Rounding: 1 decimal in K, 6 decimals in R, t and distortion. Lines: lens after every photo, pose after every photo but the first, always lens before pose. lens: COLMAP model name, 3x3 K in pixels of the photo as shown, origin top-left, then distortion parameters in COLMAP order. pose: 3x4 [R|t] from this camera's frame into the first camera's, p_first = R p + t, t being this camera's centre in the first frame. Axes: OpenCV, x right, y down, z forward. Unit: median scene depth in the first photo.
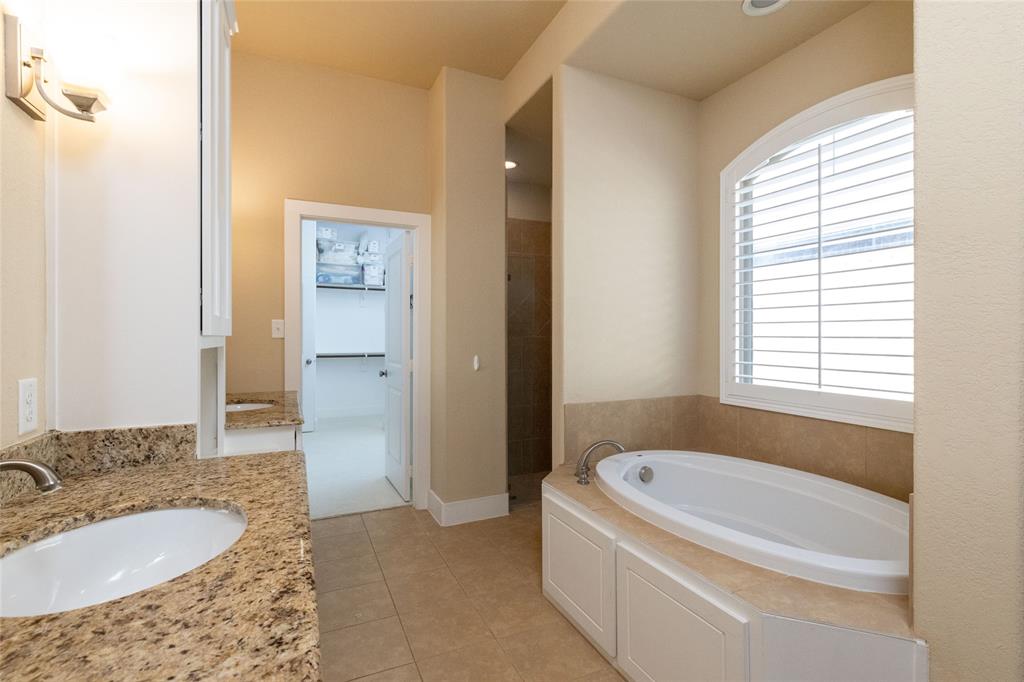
lens RADIAL K [[474.7, 0, 513.1], [0, 474.7, 340.8], [0, 0, 1]] dist [-0.002742, 0.000600]
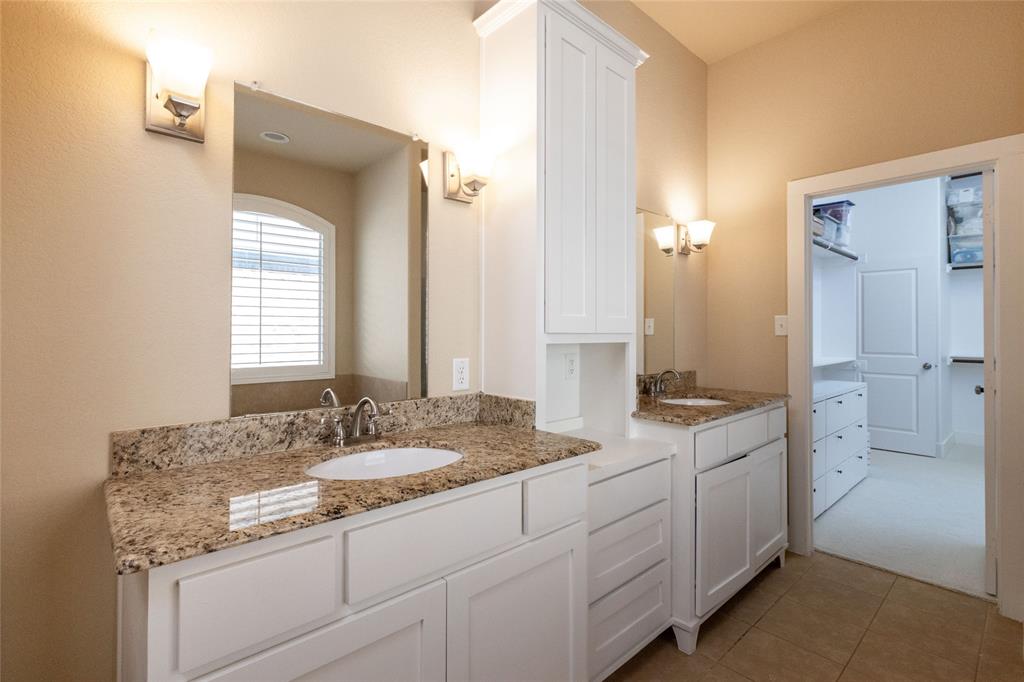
lens RADIAL K [[474.7, 0, 513.4], [0, 474.7, 329.9], [0, 0, 1]] dist [-0.002742, 0.000600]
pose [[0.300490, -0.006797, -0.953761, 0.560496], [-0.010063, 0.999896, -0.010296, -0.004947], [0.953732, 0.012691, 0.300391, 0.577247]]
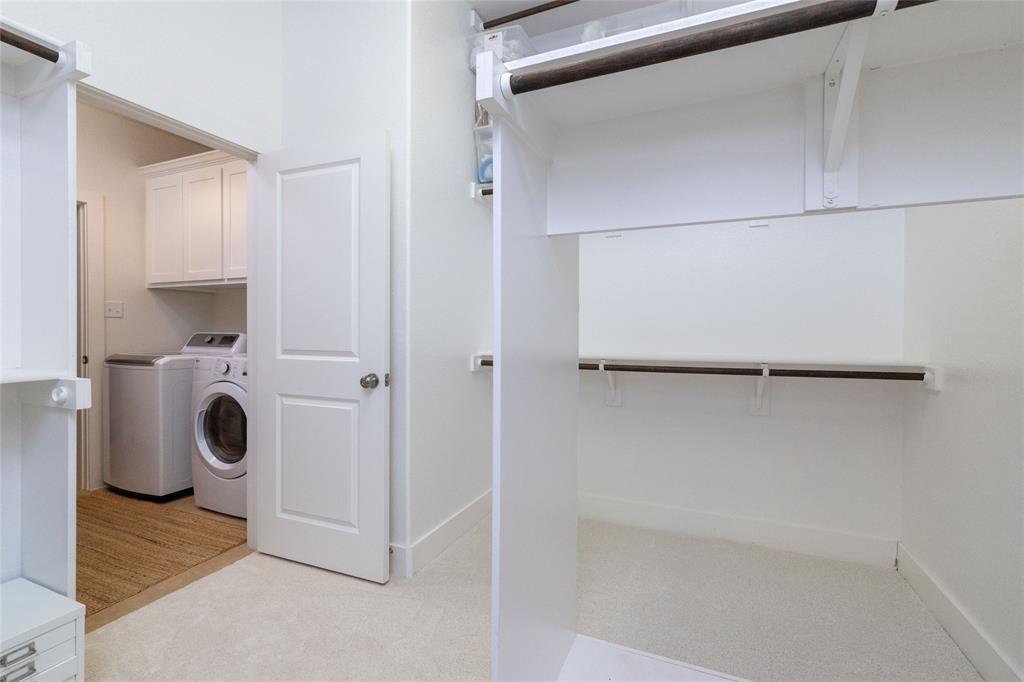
lens RADIAL K [[456.3, 0, 510.9], [0, 456.3, 338.3], [0, 0, 1]] dist [0.000508, 0.000041]
pose [[0.658696, 0.012091, -0.752312, -0.578705], [-0.005476, 0.999921, 0.011277, 0.045758], [0.752390, -0.003308, 0.658710, 4.350945]]
